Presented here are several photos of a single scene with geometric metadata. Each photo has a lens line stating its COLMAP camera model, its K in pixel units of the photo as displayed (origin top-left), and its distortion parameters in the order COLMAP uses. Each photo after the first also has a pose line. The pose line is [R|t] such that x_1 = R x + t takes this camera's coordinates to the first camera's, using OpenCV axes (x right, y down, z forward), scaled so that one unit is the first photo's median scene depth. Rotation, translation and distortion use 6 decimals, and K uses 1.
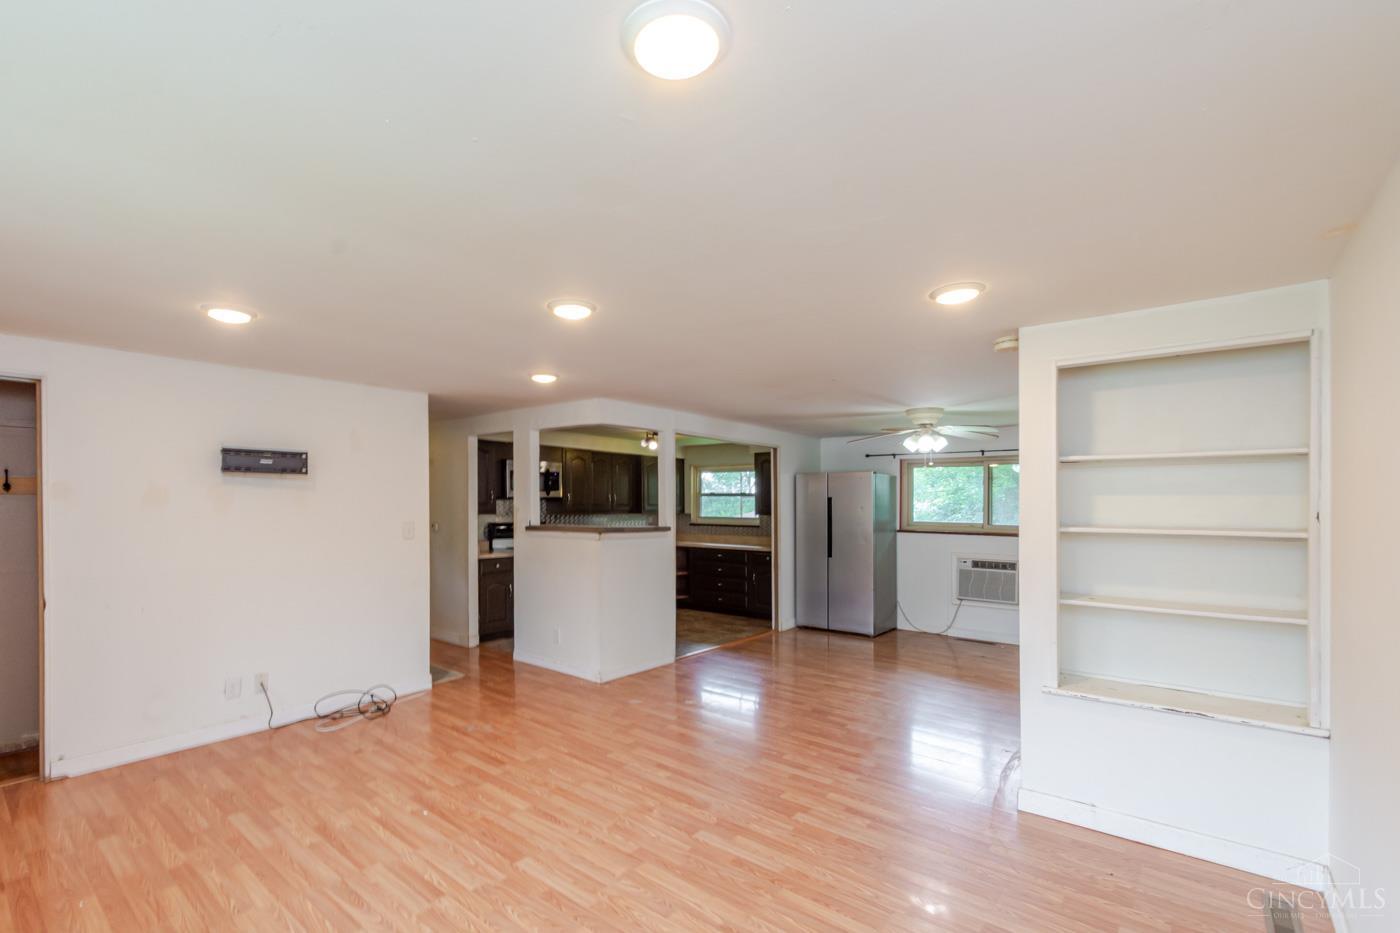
lens RADIAL K [[626.8, 0, 674.4], [0, 626.8, 509.0], [0, 0, 1]] dist [0.000984, -0.000271]
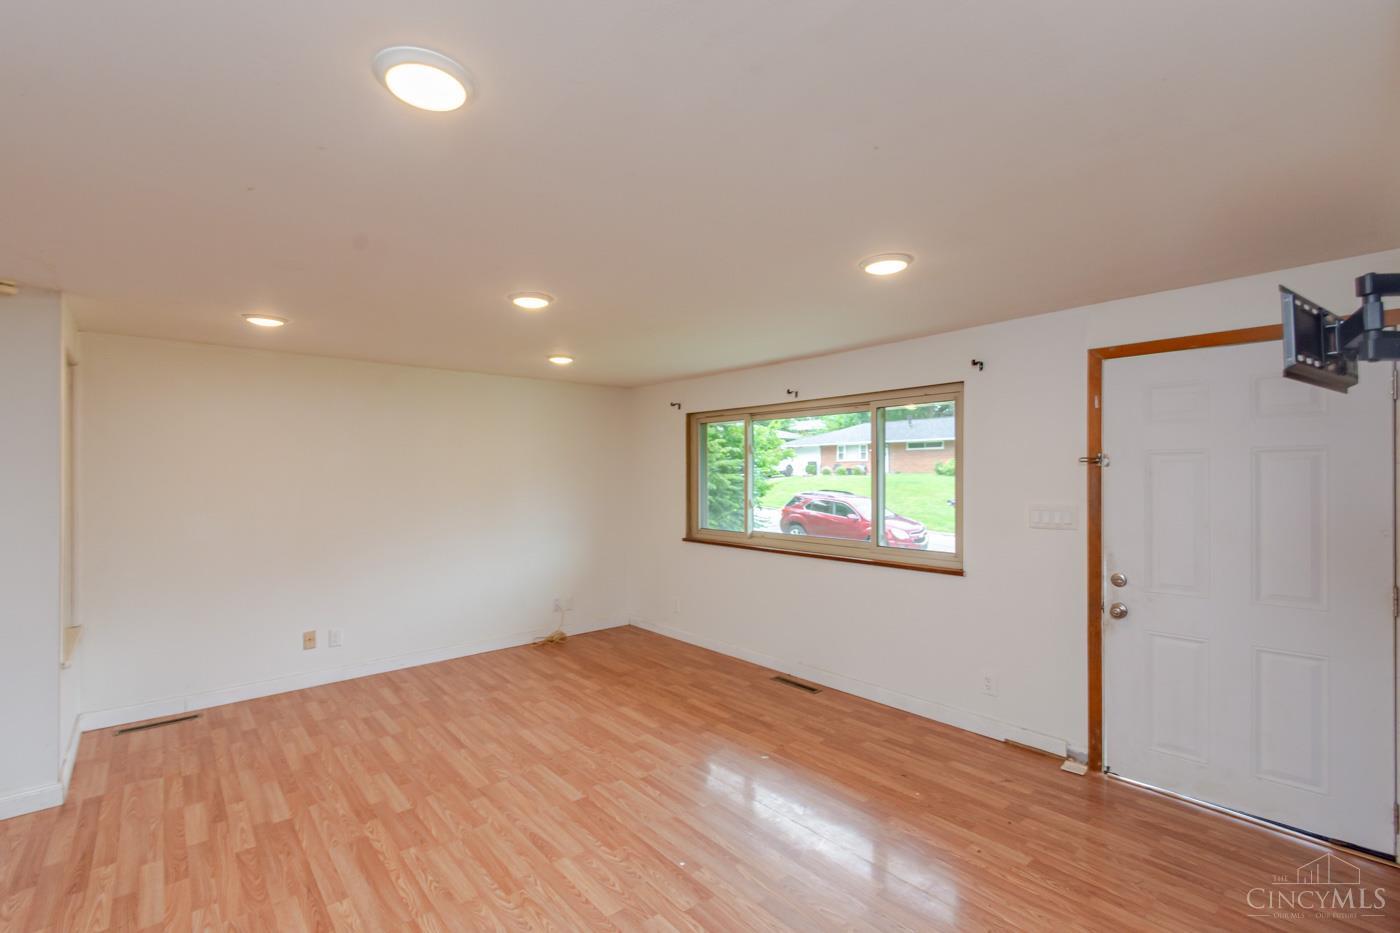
lens RADIAL K [[619.6, 0, 679.3], [0, 619.6, 467.8], [0, 0, 1]] dist [0.001609, -0.000739]
pose [[-0.984168, 0.002147, 0.177227, -0.294691], [0.003111, 0.999982, 0.005159, -0.015045], [-0.177213, 0.005629, -0.984156, 0.980440]]
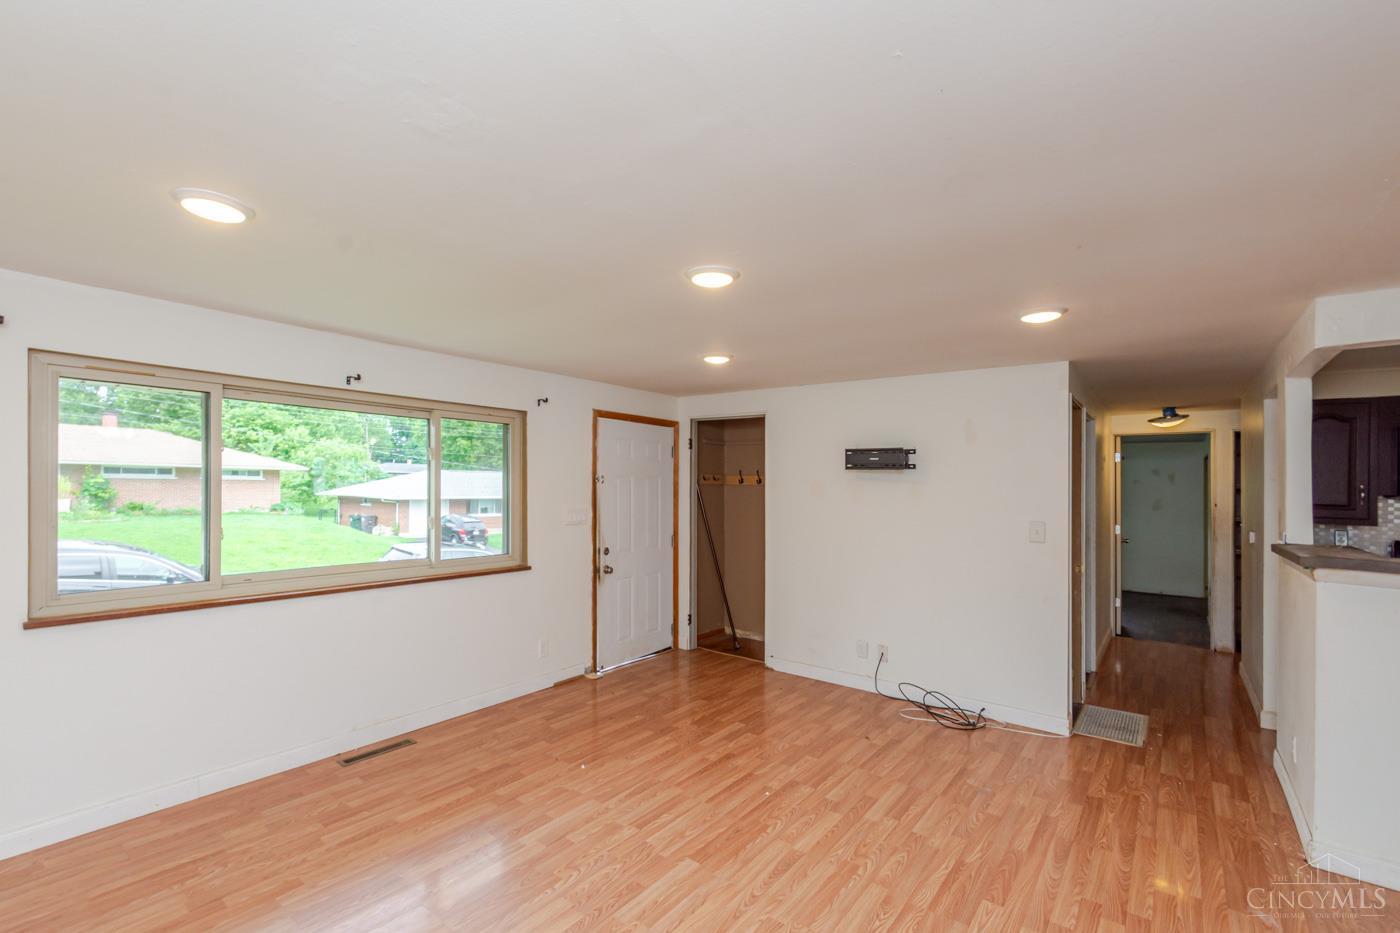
lens RADIAL K [[619.2, 0, 682.1], [0, 619.2, 480.1], [0, 0, 1]] dist [-0.005808, -0.000974]
pose [[0.025468, -0.009931, -0.999626, 0.345633], [-0.029293, 0.999514, -0.010676, -0.010305], [0.999246, 0.029554, 0.025165, 0.450536]]
